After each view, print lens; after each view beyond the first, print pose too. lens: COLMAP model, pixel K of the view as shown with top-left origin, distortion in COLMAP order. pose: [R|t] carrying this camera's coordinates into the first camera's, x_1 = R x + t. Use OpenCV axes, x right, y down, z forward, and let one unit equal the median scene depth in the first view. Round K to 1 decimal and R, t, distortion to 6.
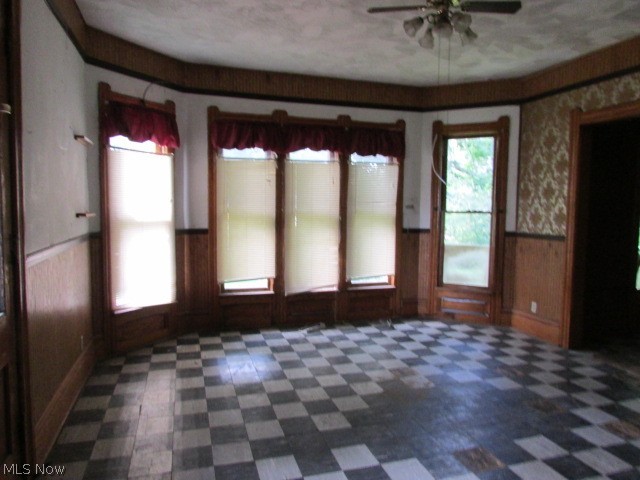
lens RADIAL K [[452.7, 0, 318.3], [0, 452.7, 243.4], [0, 0, 1]] dist [-0.055341, 0.020335]
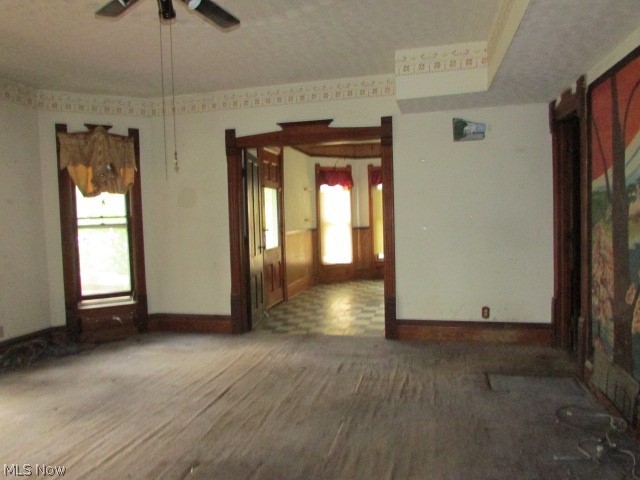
lens RADIAL K [[452.7, 0, 323.6], [0, 452.7, 249.1], [0, 0, 1]] dist [-0.055341, 0.020335]
pose [[0.862476, 0.005590, -0.506068, 0.630861], [-0.007971, 0.999965, -0.002538, 0.079139], [0.506036, 0.006223, 0.862490, -0.860806]]
